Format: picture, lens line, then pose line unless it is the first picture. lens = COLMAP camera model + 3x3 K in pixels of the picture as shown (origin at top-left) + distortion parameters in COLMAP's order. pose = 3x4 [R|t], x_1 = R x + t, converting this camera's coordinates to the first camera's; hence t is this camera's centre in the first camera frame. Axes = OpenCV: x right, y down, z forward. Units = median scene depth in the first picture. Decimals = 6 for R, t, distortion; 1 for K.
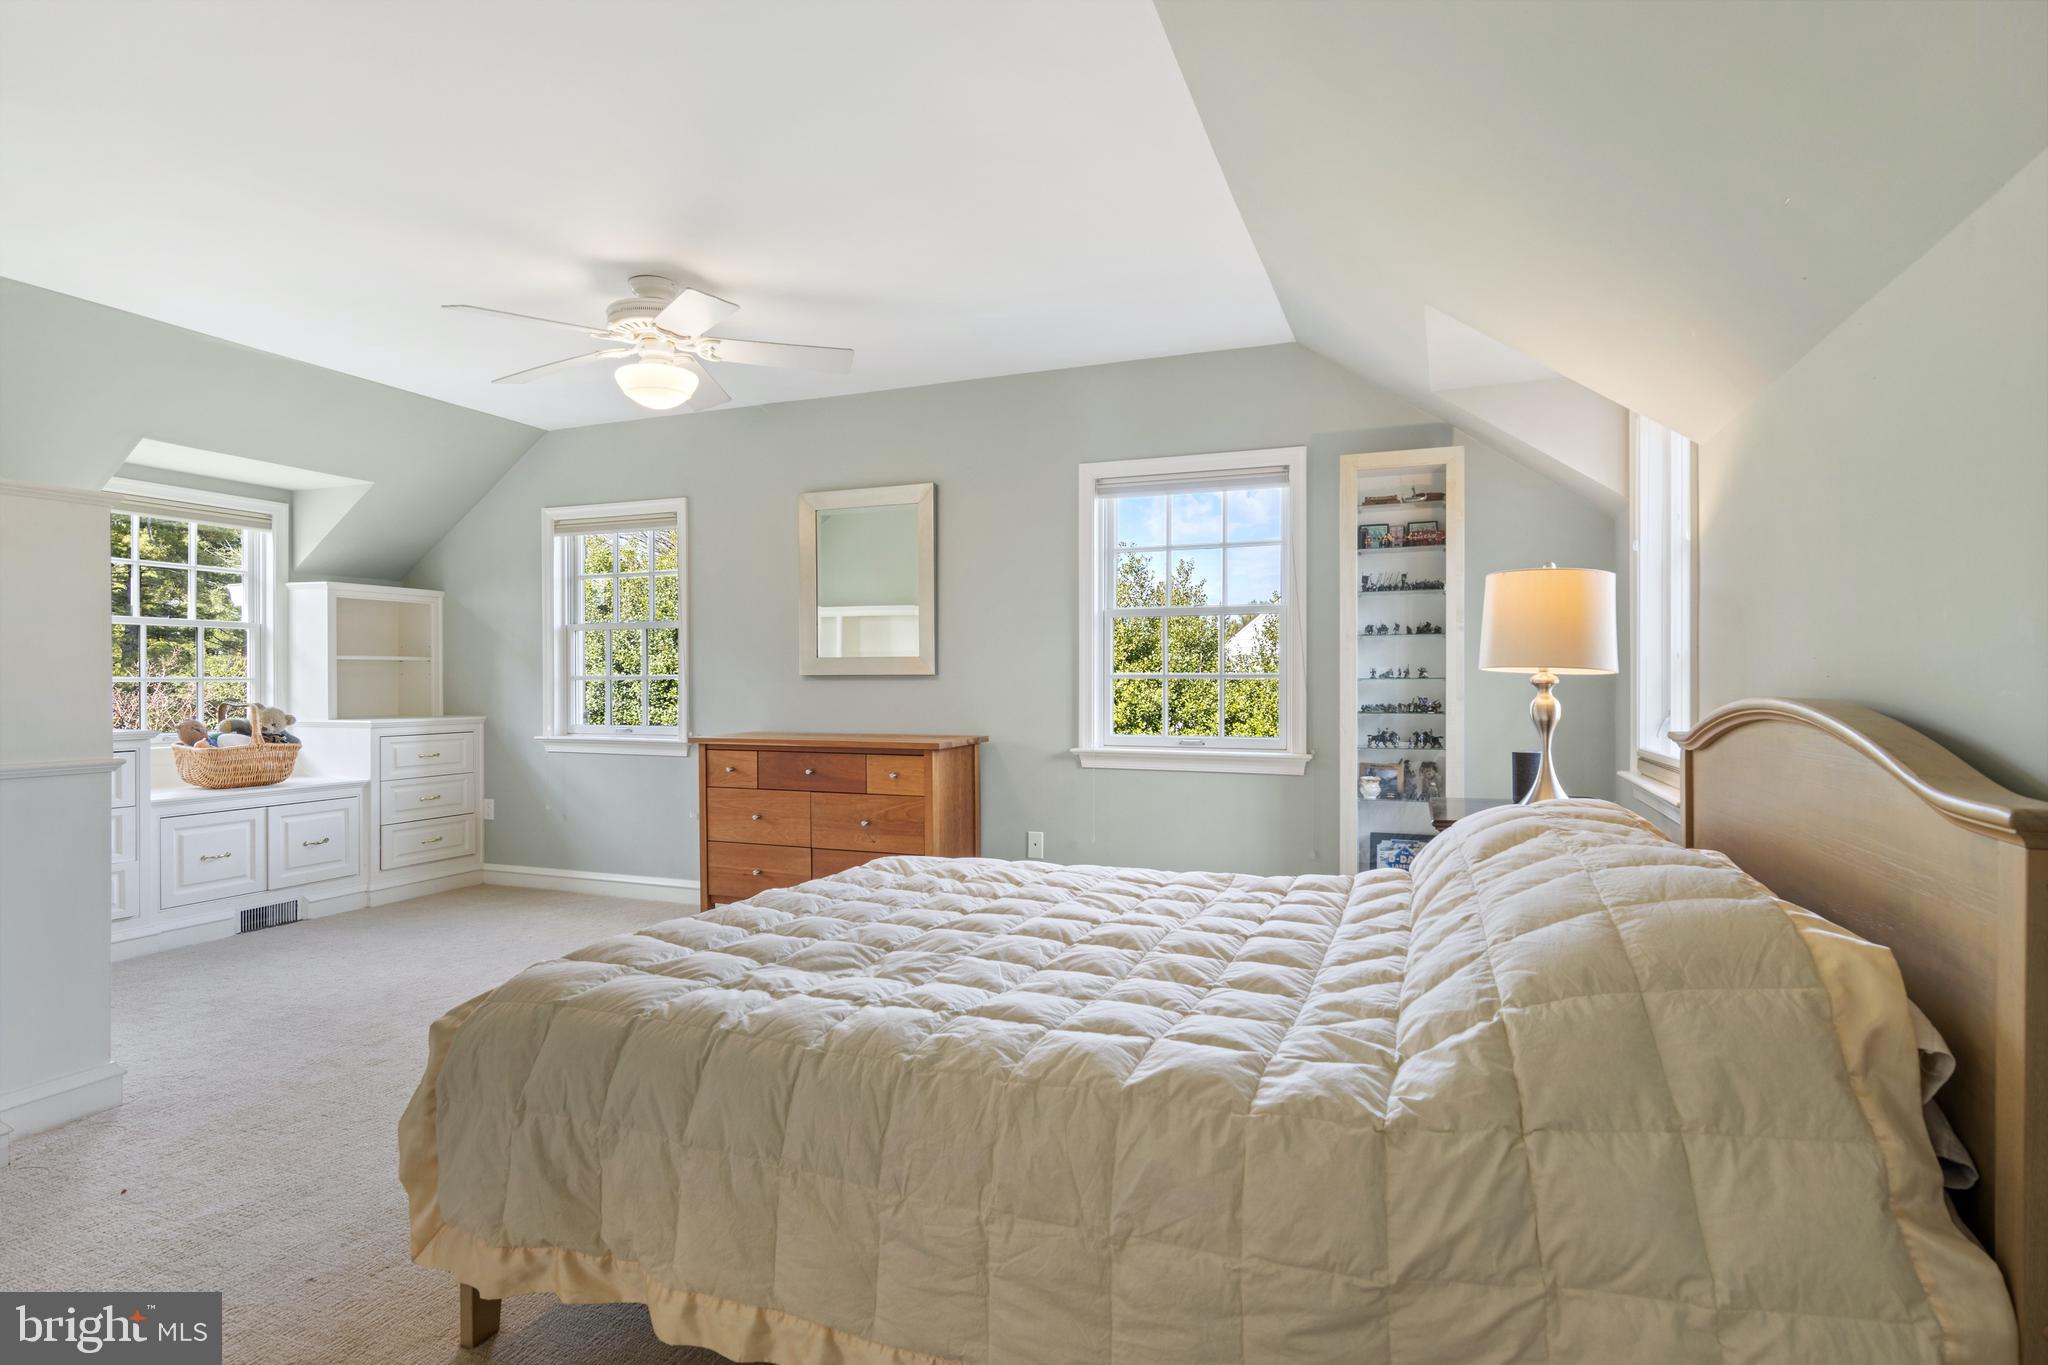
lens RADIAL K [[1052.1, 0, 1022.9], [0, 1052.1, 682.7], [0, 0, 1]] dist [0.006067, 0.000370]
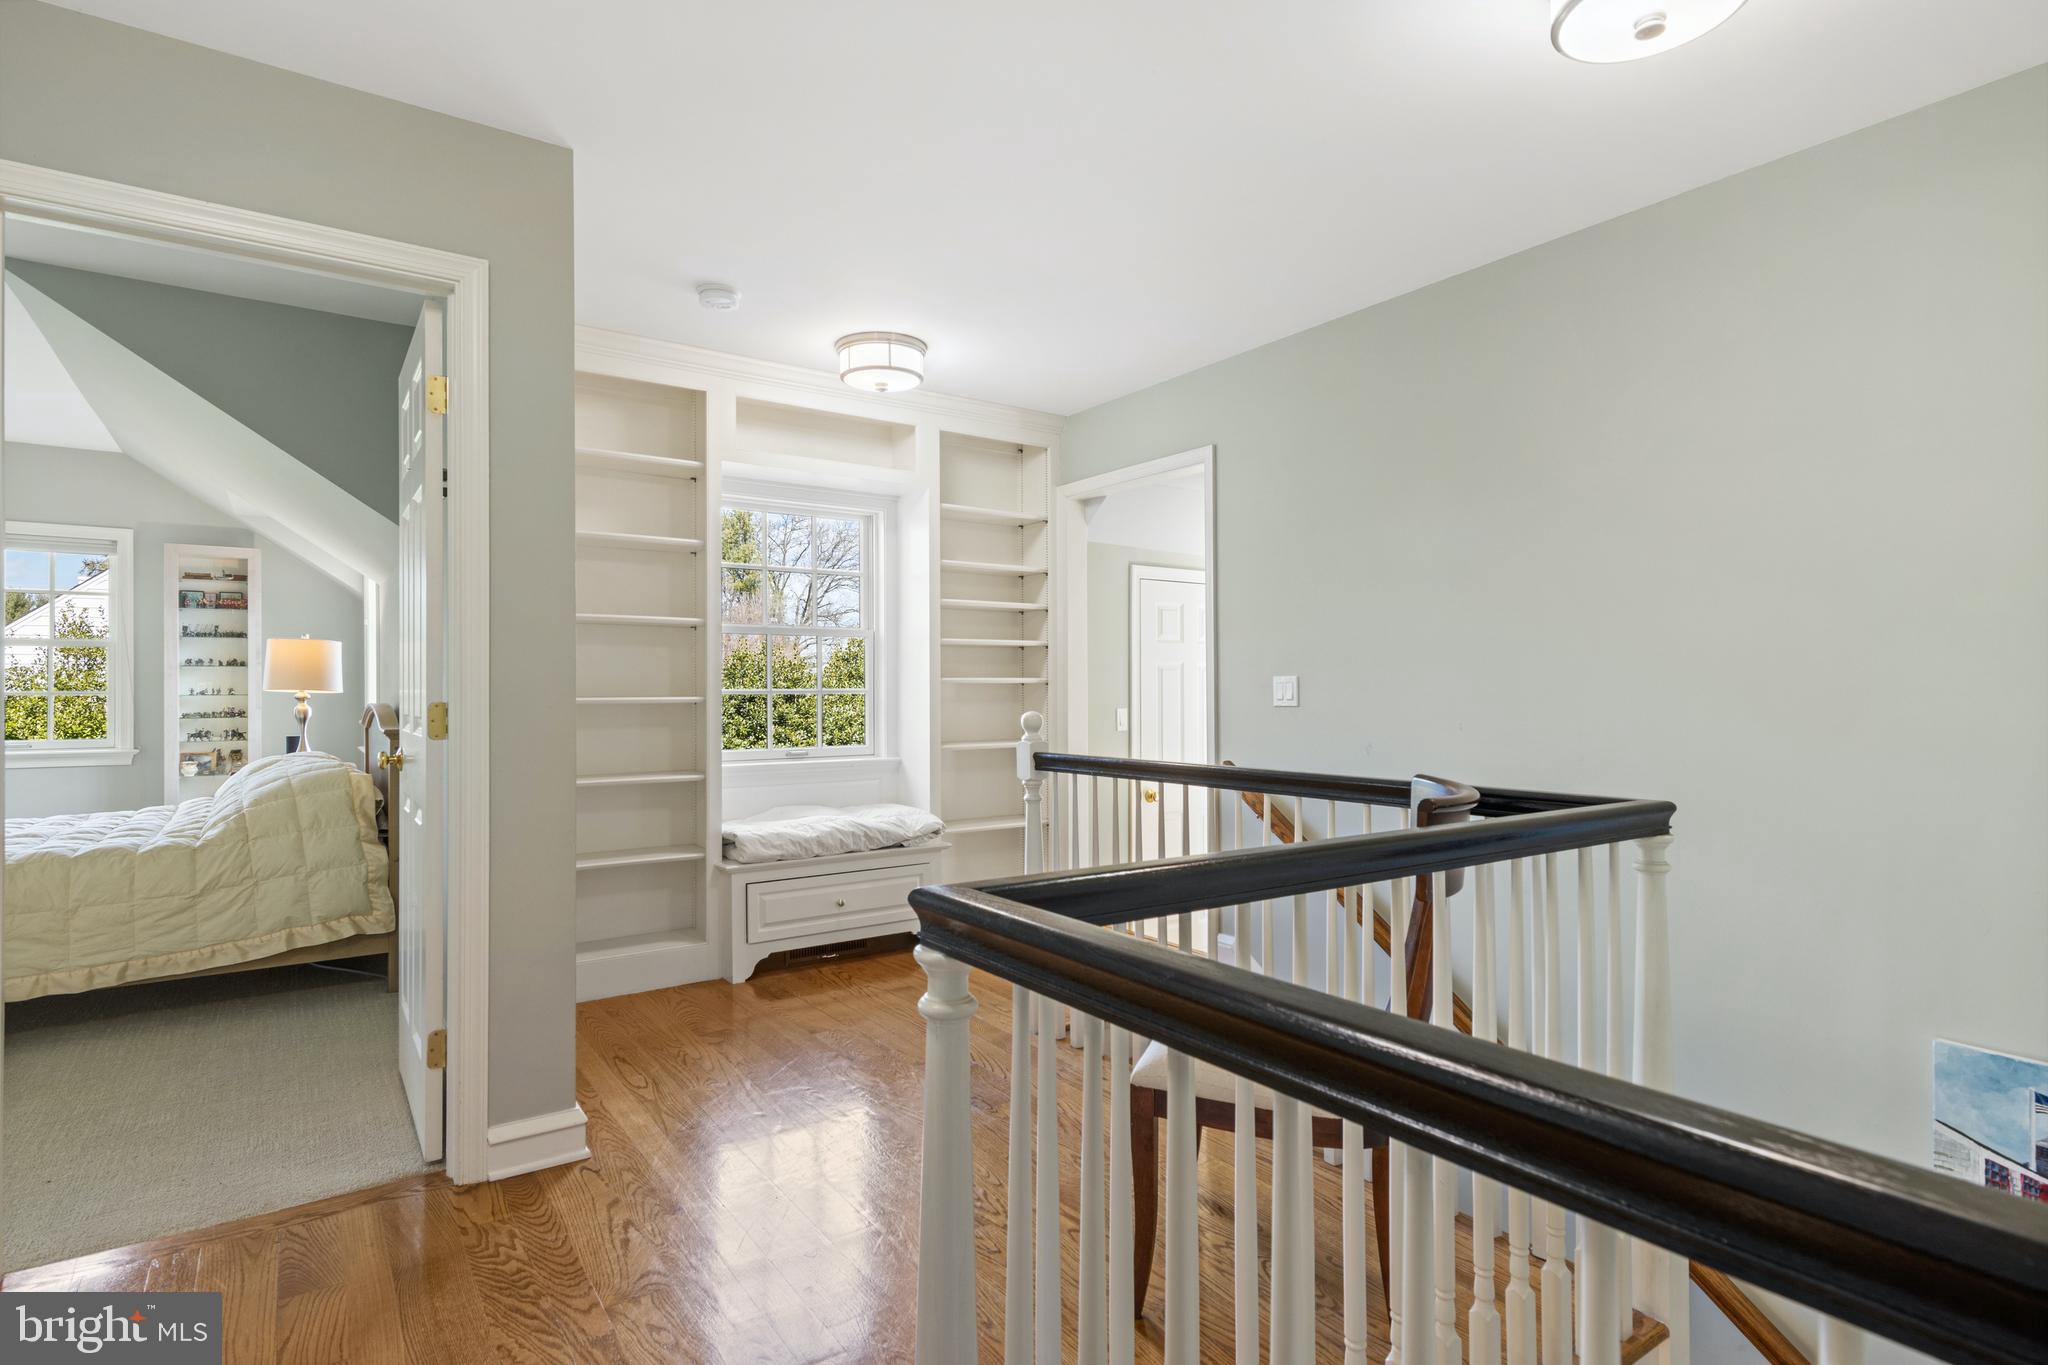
lens RADIAL K [[1052.1, 0, 1026.4], [0, 1052.1, 686.3], [0, 0, 1]] dist [0.006067, 0.000370]
pose [[0.549751, 0.000895, 0.835328, -0.275292], [0.005182, 0.999977, -0.004482, -0.003661], [-0.835312, 0.006793, 0.549734, -0.834728]]
